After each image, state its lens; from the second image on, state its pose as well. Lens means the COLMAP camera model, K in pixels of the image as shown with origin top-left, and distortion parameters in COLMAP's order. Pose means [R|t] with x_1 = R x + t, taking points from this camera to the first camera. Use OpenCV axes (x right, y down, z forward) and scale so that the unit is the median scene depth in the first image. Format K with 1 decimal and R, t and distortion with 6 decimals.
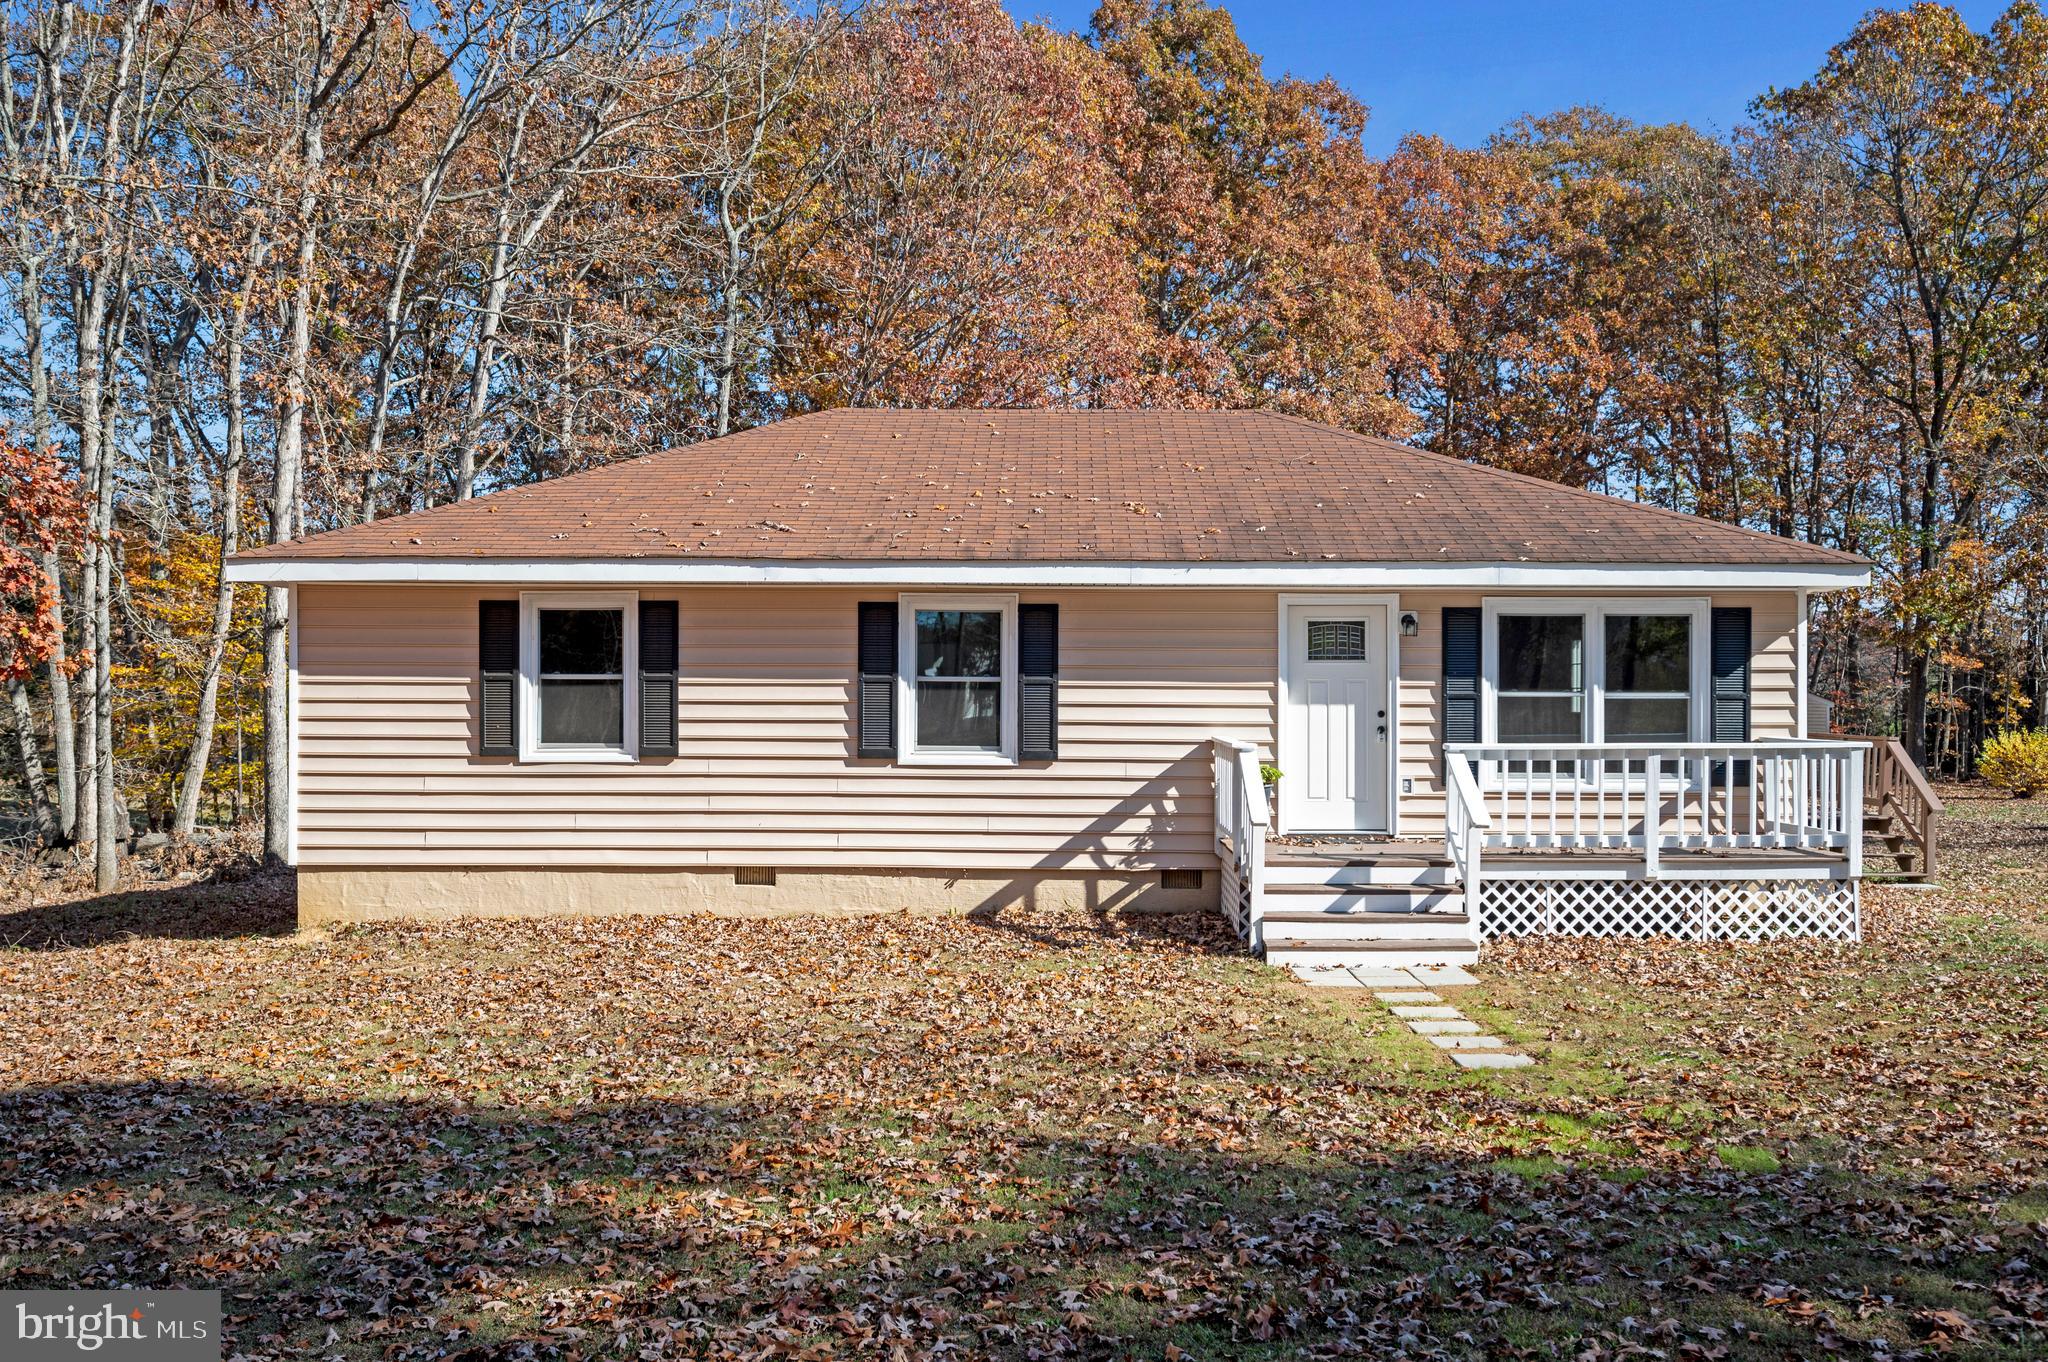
lens RADIAL K [[1783.2, 0, 1017.5], [0, 1783.2, 687.9], [0, 0, 1]] dist [0.003289, 0.001077]
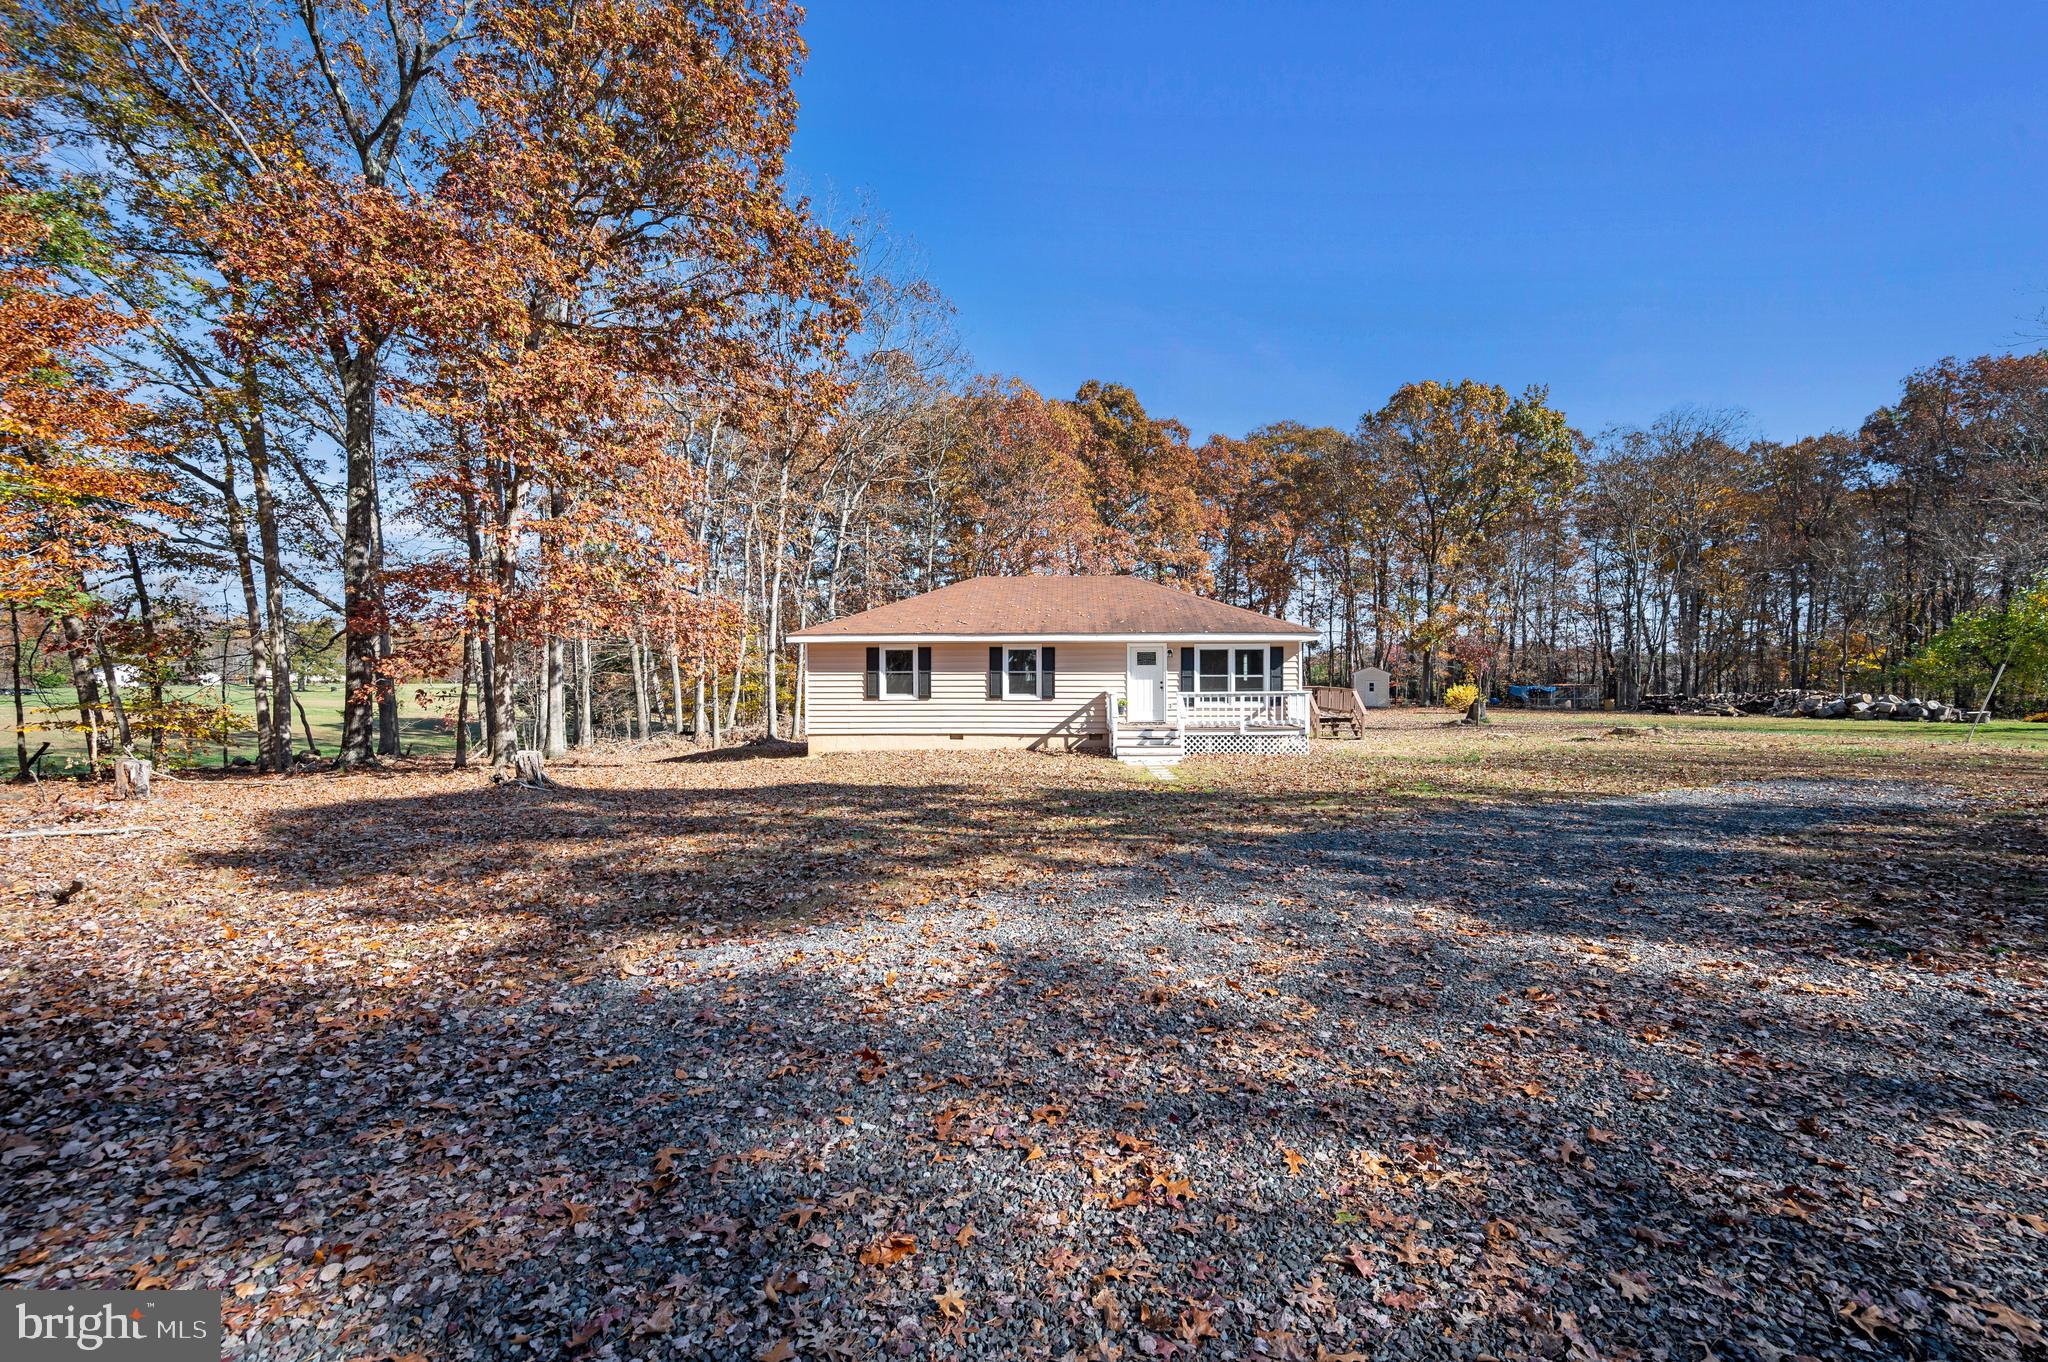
lens RADIAL K [[832.4, 0, 1022.4], [0, 832.4, 672.6], [0, 0, 1]] dist [-0.001829, -0.000247]
pose [[0.999388, -0.006382, -0.034384, 0.016069], [0.006610, 0.999957, 0.006516, -0.013272], [0.034340, -0.006739, 0.999387, -0.428683]]
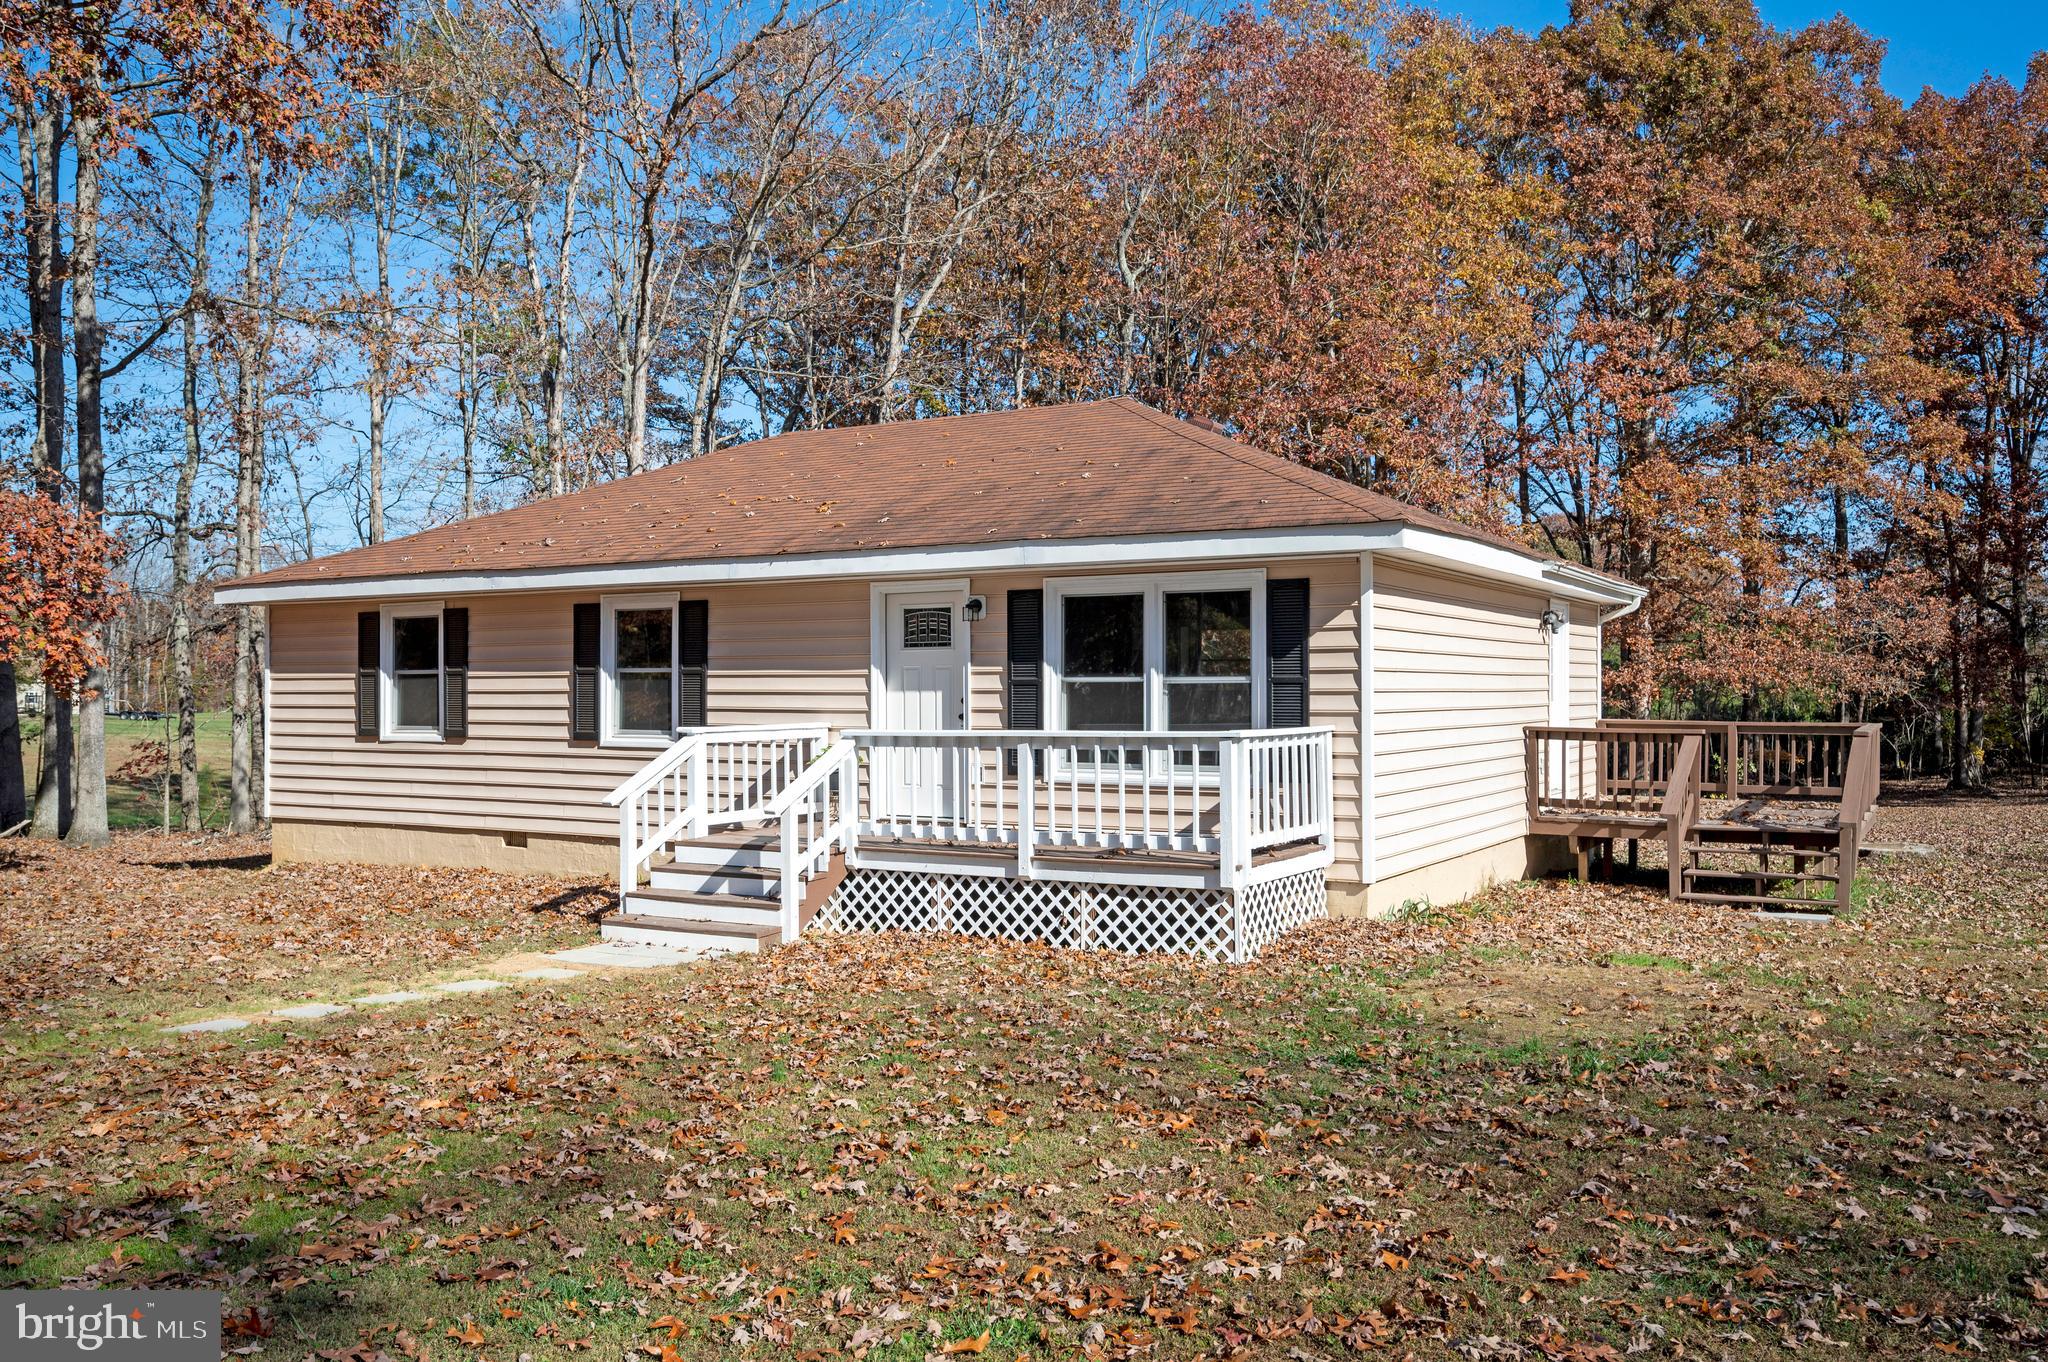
lens RADIAL K [[1594.0, 0, 1026.3], [0, 1594.0, 685.7], [0, 0, 1]] dist [0.004371, 0.001092]
pose [[0.871176, -0.006502, -0.490928, 0.670438], [0.005704, 0.999979, -0.003122, 0.009232], [0.490938, -0.000080, 0.871195, 0.250445]]
